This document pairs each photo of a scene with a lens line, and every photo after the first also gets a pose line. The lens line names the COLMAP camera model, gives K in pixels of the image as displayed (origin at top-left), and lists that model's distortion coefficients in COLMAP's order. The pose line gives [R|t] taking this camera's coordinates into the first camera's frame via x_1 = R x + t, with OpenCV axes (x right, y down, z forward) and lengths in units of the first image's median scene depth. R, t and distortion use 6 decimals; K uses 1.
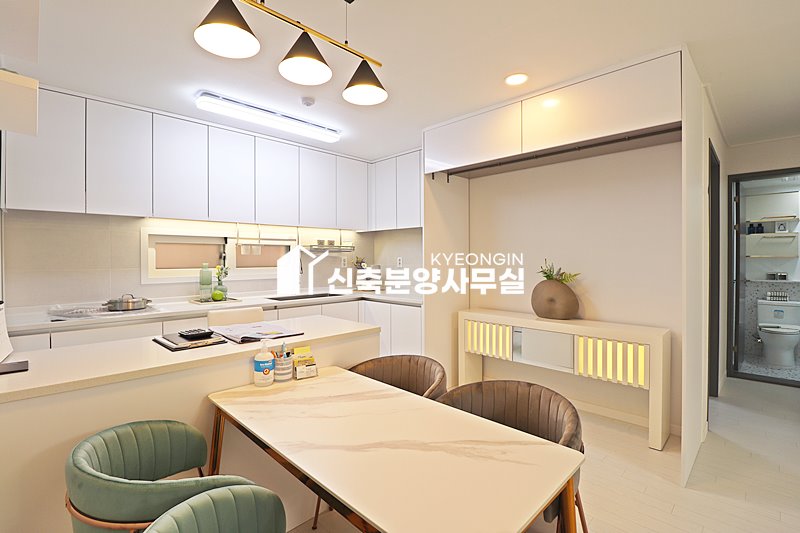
lens RADIAL K [[373.9, 0, 408.0], [0, 373.9, 260.6], [0, 0, 1]] dist [-0.005876, -0.009509]
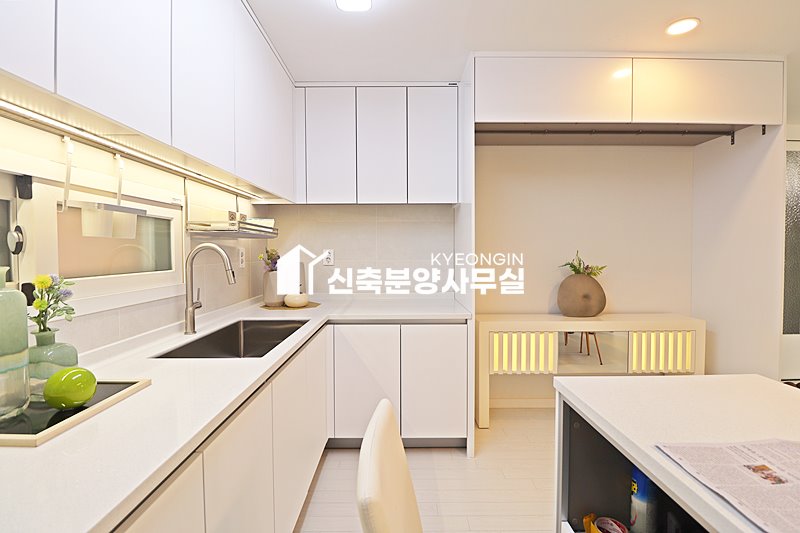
lens RADIAL K [[373.9, 0, 398.3], [0, 373.9, 263.5], [0, 0, 1]] dist [-0.005876, -0.009509]
pose [[0.711505, -0.020477, 0.702383, -0.524427], [0.007999, 0.999747, 0.021044, 0.003587], [-0.702636, -0.009355, 0.711488, 0.629261]]
